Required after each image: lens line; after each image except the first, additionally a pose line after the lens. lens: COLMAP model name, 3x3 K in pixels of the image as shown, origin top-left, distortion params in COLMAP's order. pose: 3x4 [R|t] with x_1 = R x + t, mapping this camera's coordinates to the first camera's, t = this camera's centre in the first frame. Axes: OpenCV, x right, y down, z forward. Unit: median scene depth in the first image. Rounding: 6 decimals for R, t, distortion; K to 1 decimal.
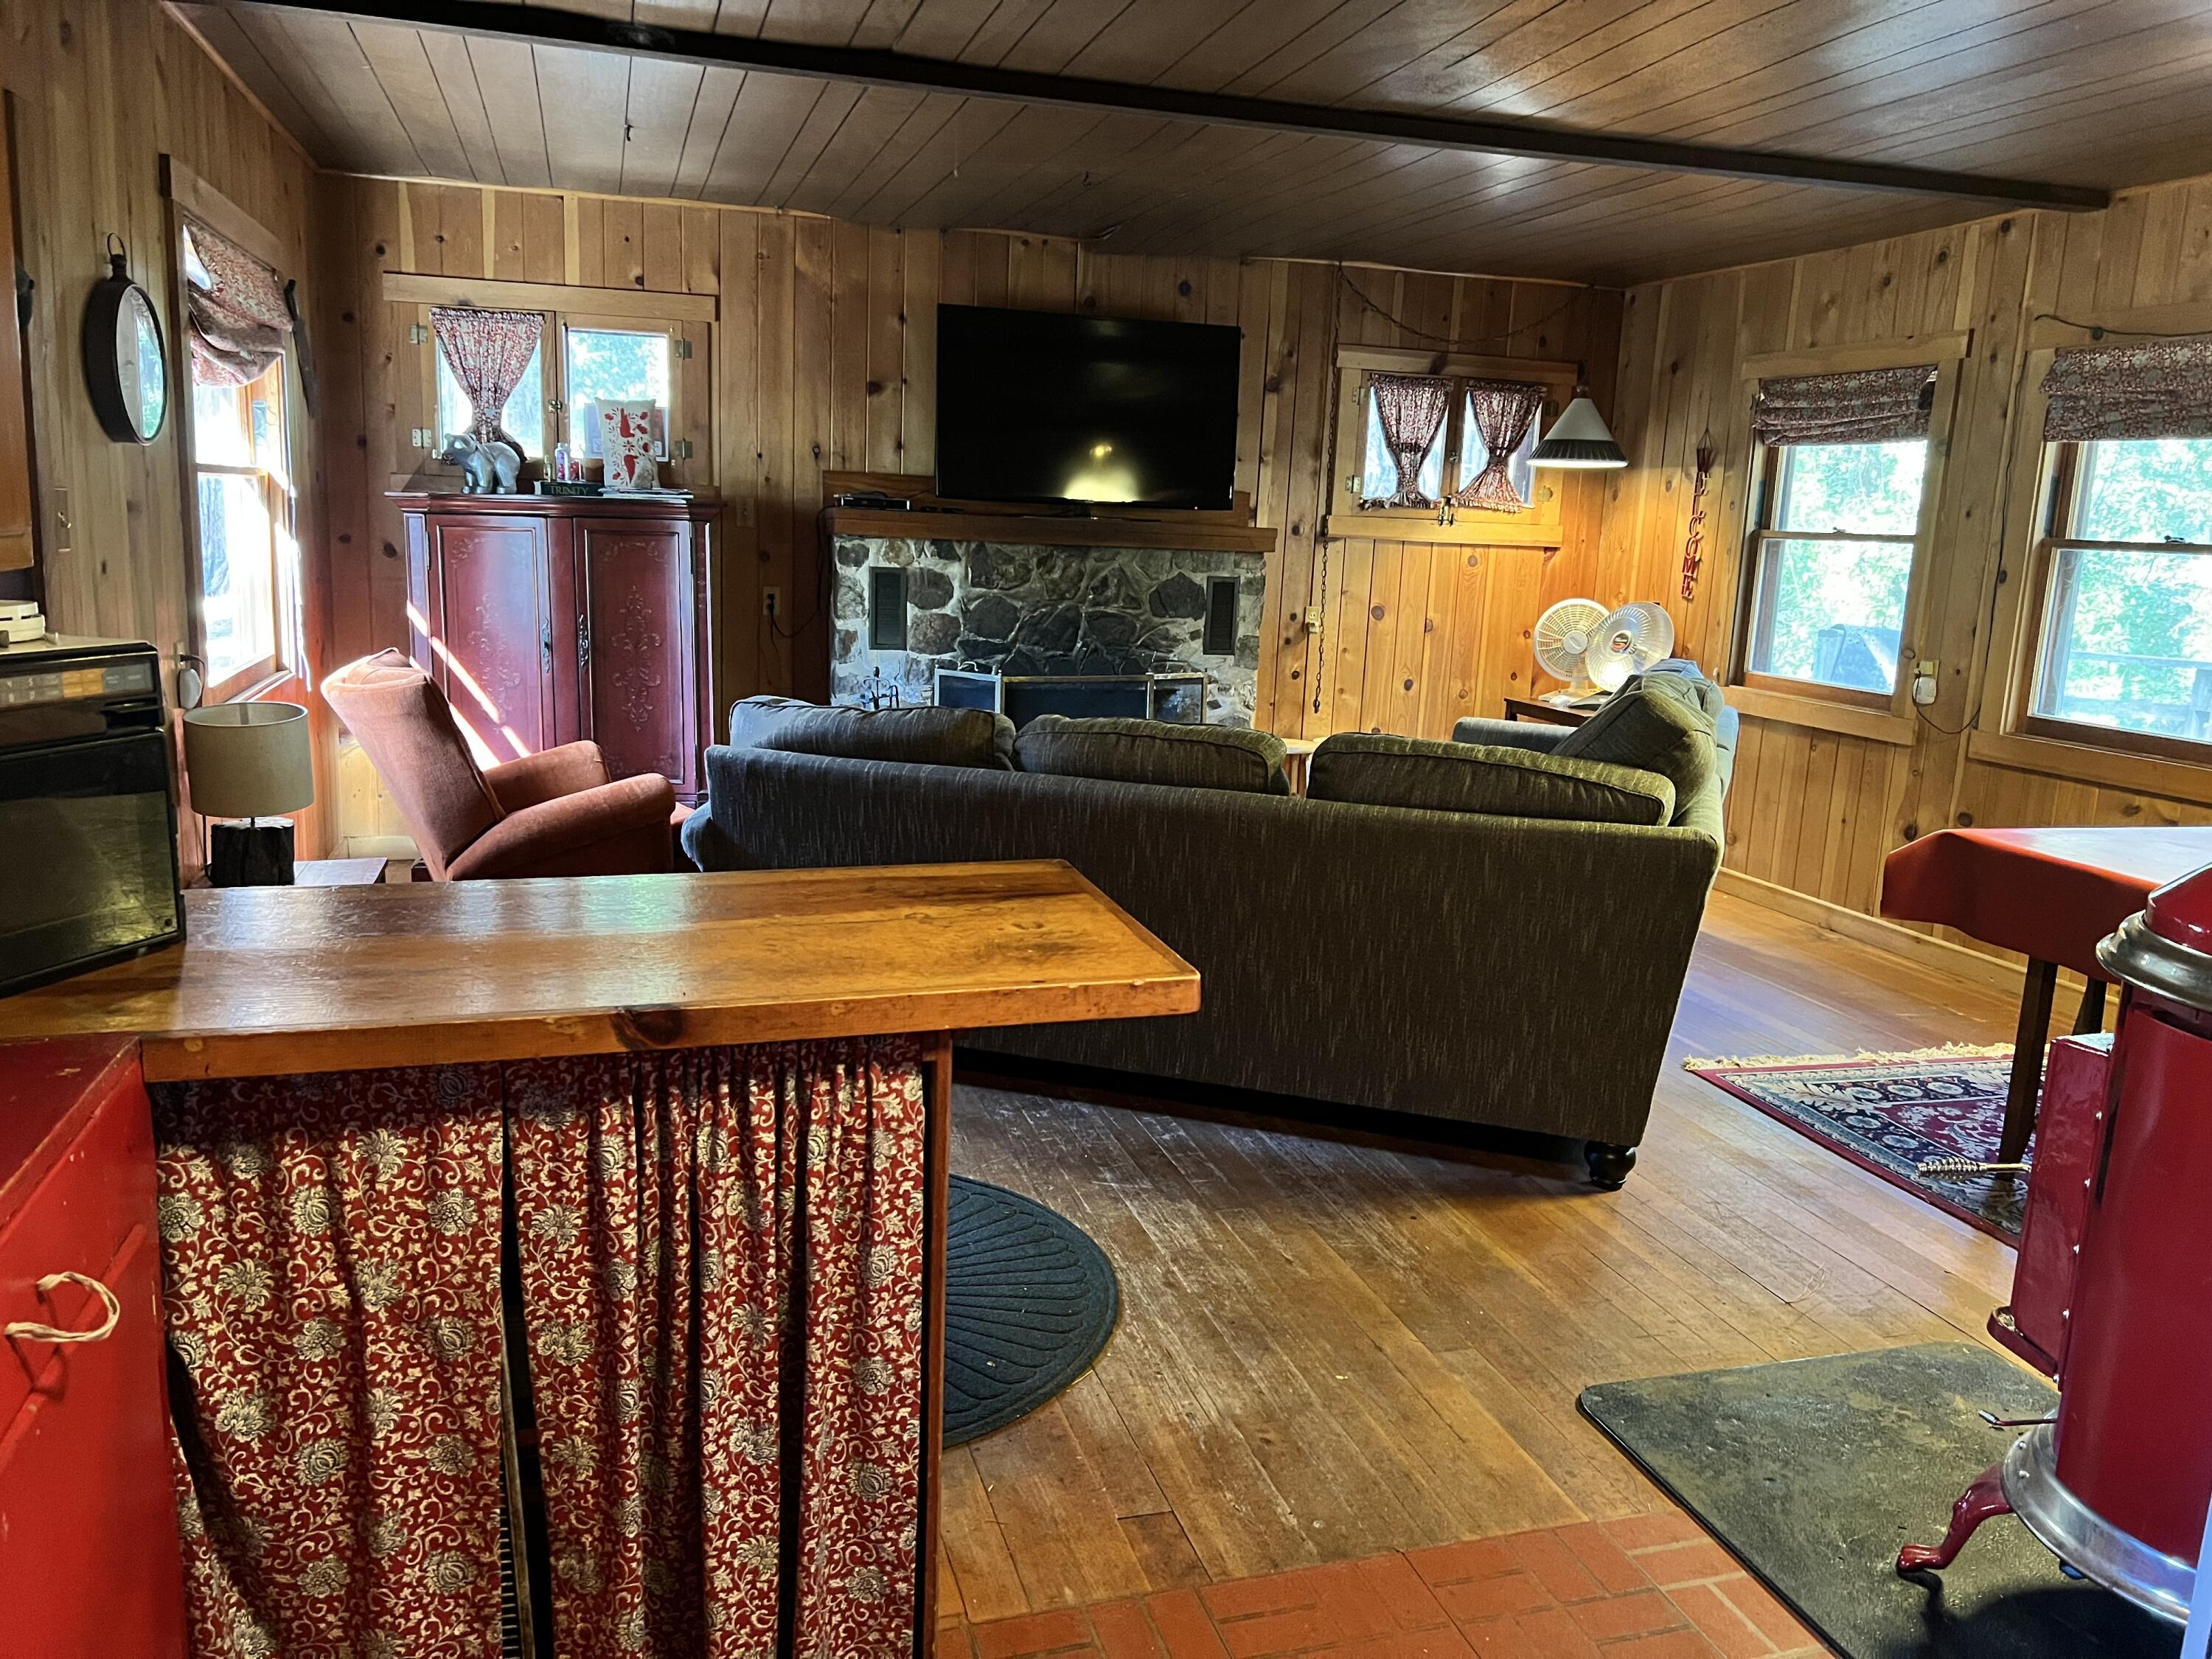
lens RADIAL K [[1663.6, 0, 1093.7], [0, 1663.6, 835.2], [0, 0, 1]] dist [0.055439, -0.059012]
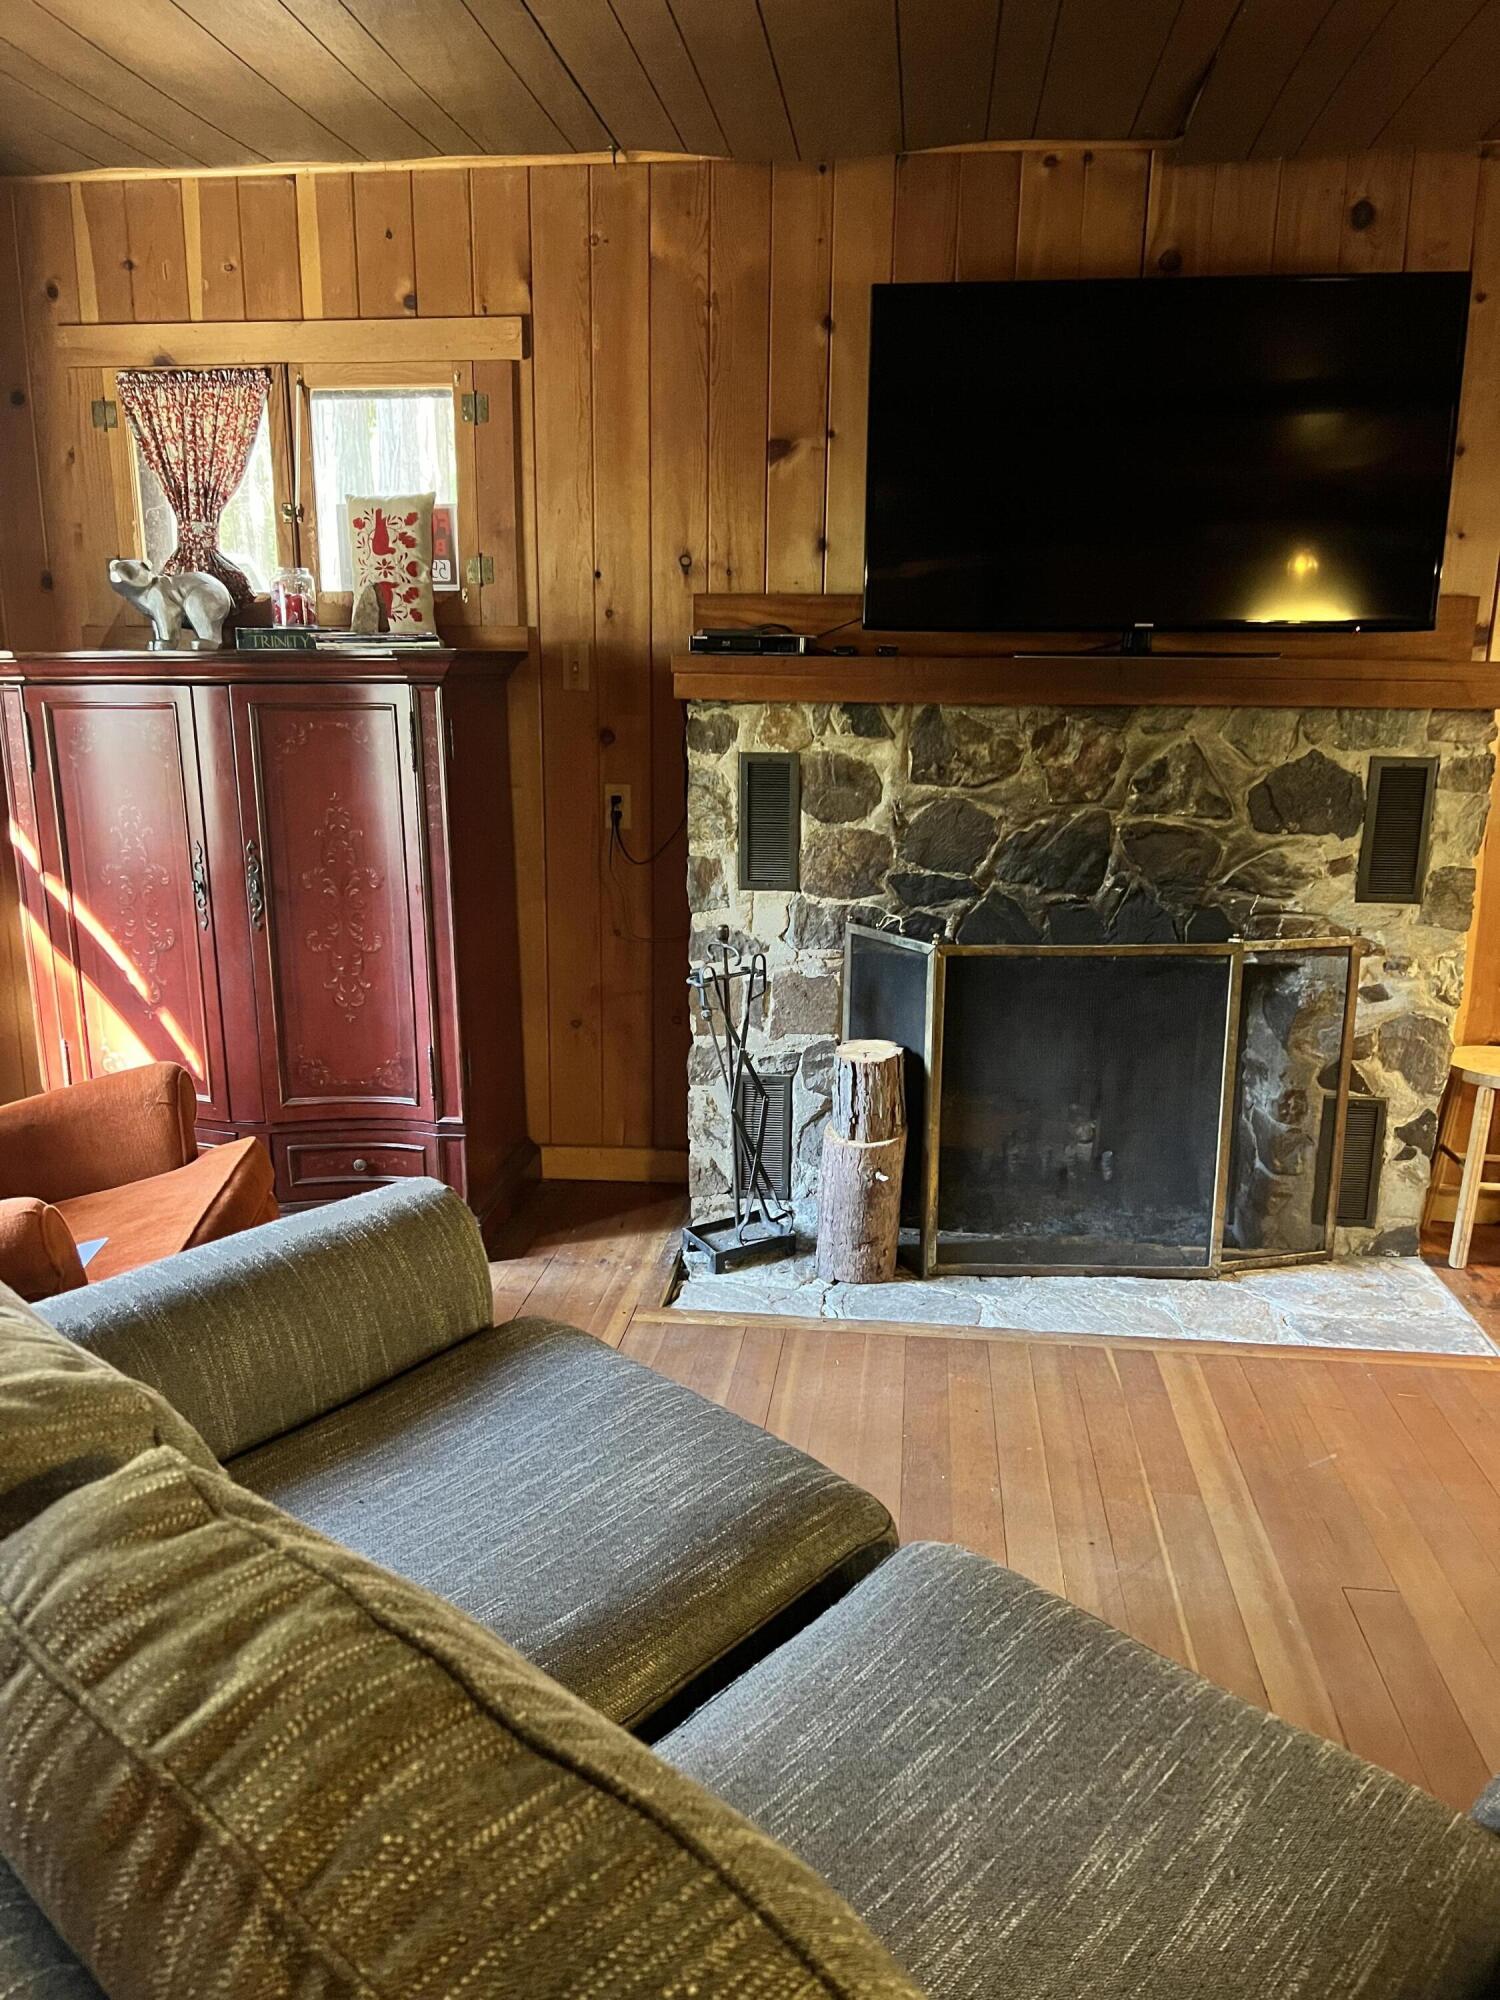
lens RADIAL K [[1504.2, 0, 752.3], [0, 1504.2, 1015.7], [0, 0, 1]] dist [0.055439, -0.059012]
pose [[0.921284, 0.057287, -0.384647, 0.081116], [-0.042765, 0.998016, 0.046210, -0.090746], [0.386532, -0.026123, 0.921906, 0.496667]]
